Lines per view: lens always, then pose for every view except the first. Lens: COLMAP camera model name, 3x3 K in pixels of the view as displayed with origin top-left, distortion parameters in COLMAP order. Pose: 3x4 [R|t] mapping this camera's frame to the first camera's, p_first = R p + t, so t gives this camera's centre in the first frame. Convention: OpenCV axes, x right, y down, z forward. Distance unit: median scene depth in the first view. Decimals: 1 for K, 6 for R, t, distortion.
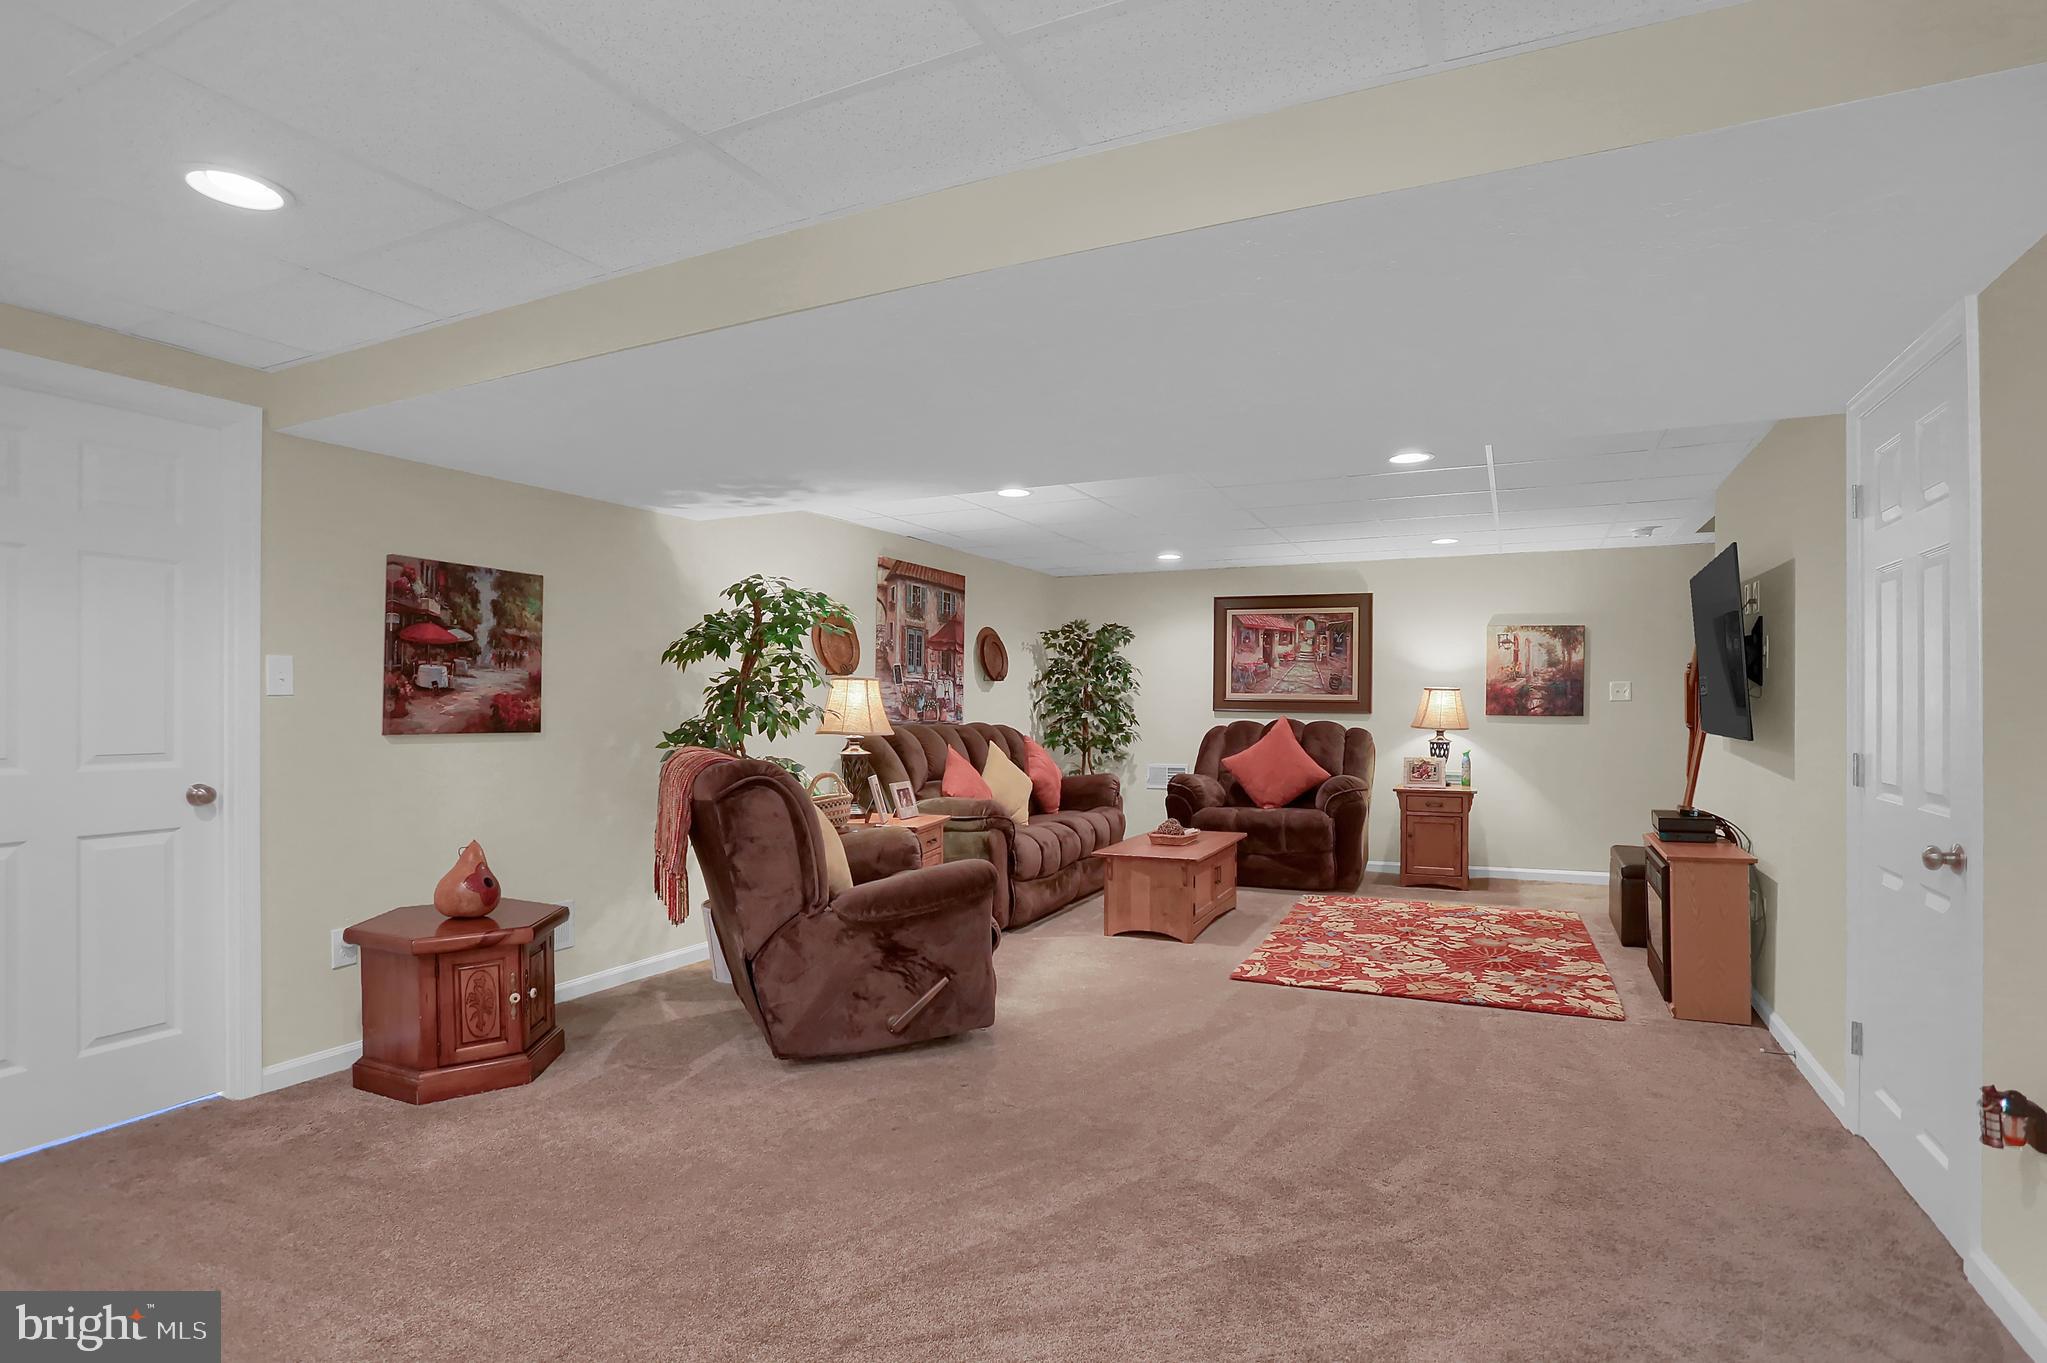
lens RADIAL K [[1039.3, 0, 1031.3], [0, 1039.3, 689.1], [0, 0, 1]] dist [-0.080654, 0.043604]
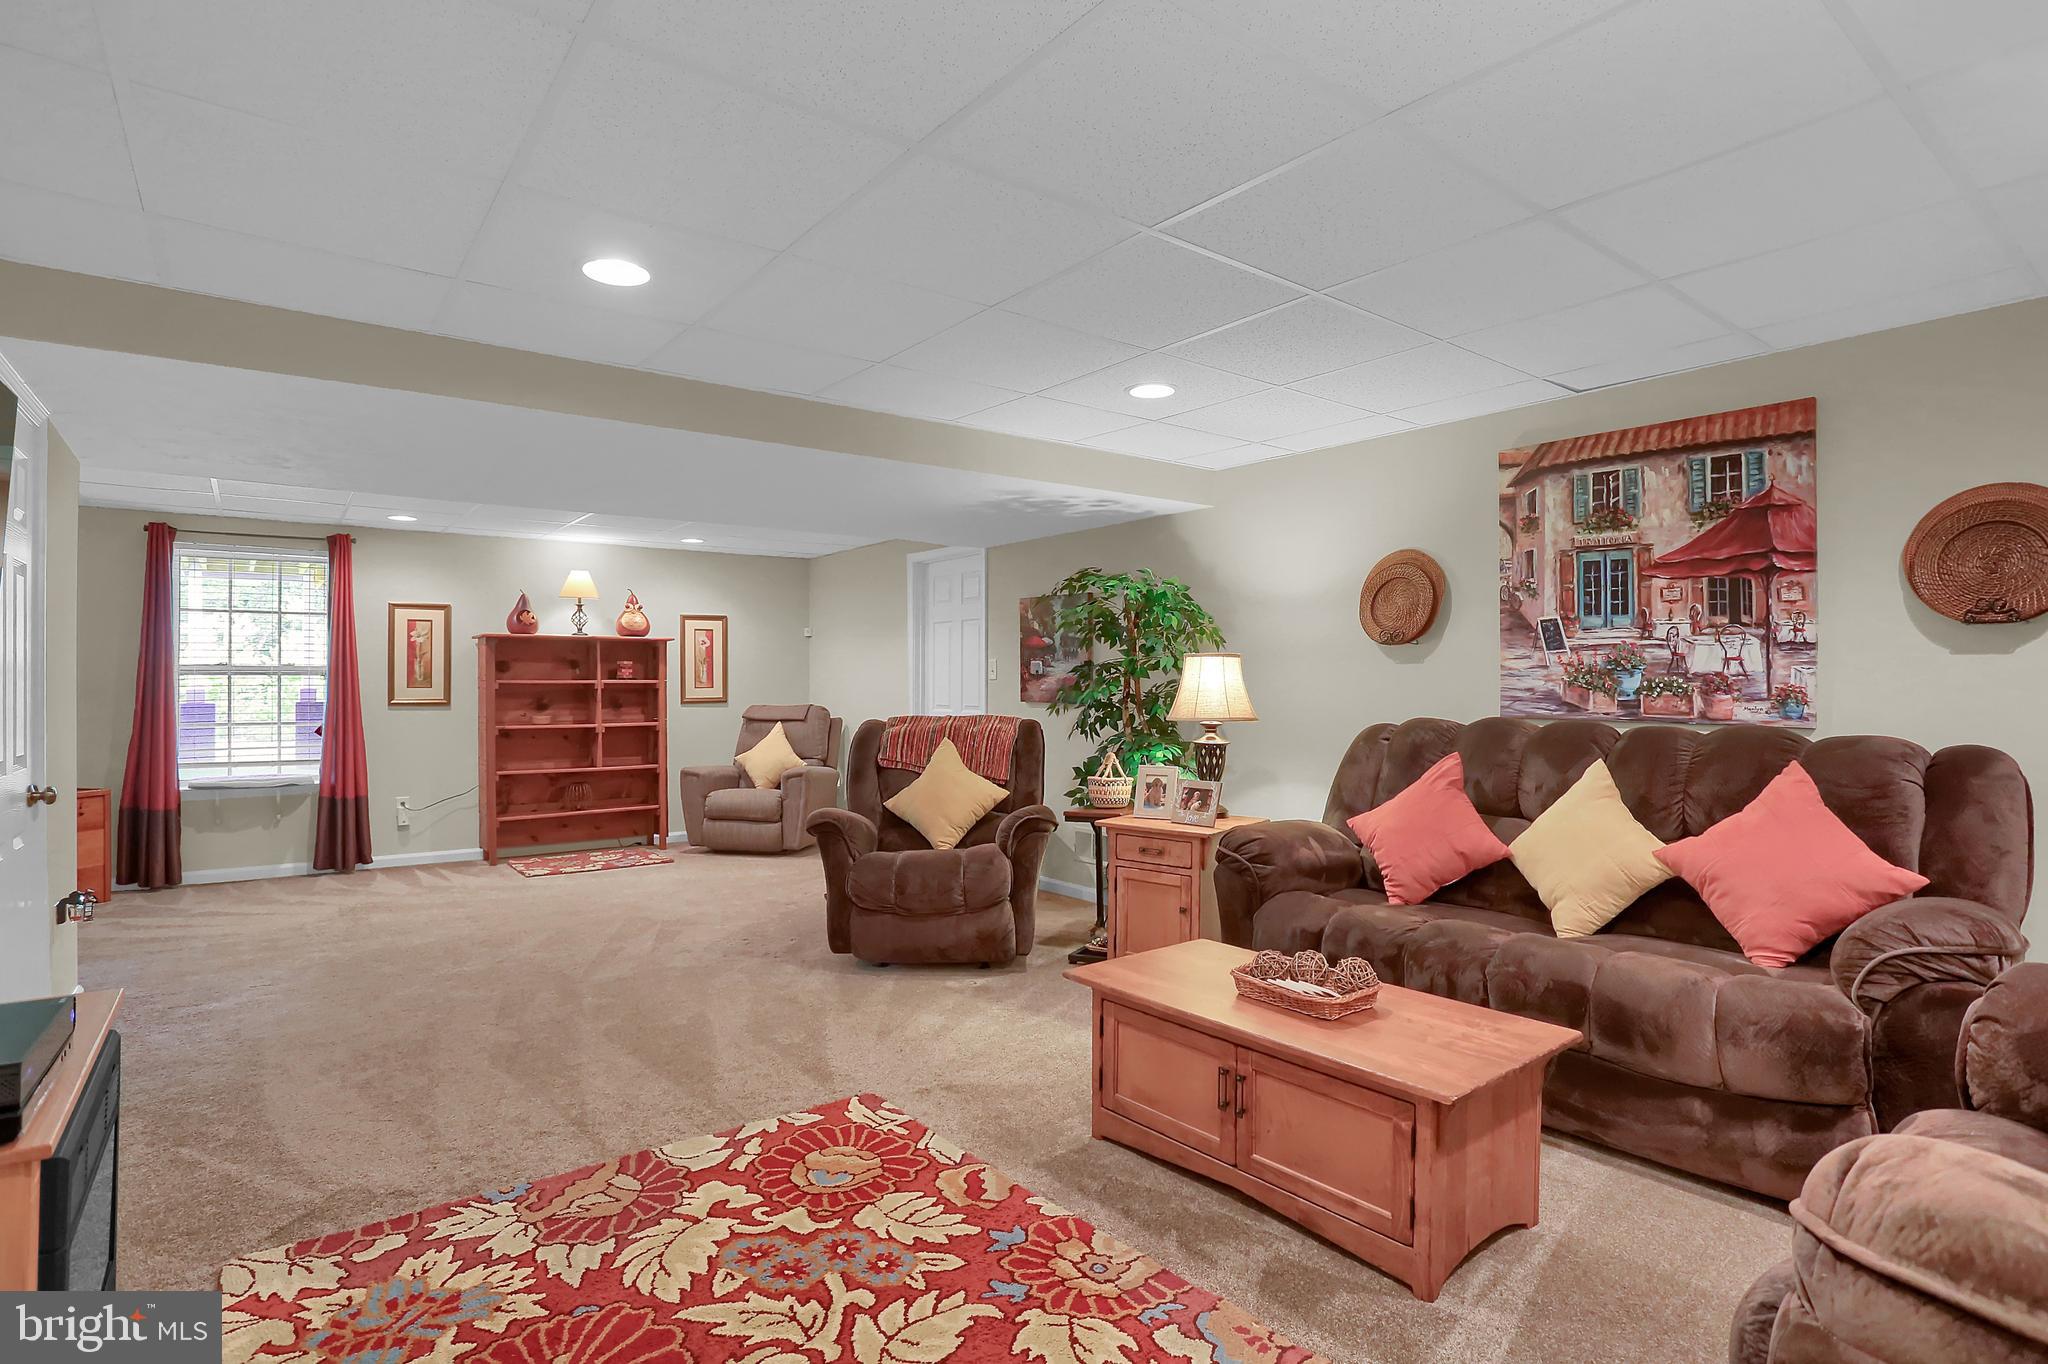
lens RADIAL K [[1039.8, 0, 1031.8], [0, 1039.8, 689.6], [0, 0, 1]] dist [-0.080654, 0.043604]
pose [[-0.453357, 0.012201, -0.891245, 0.522475], [0.018921, 0.999813, 0.004063, 0.009301], [0.891128, -0.015021, -0.453503, 0.989657]]
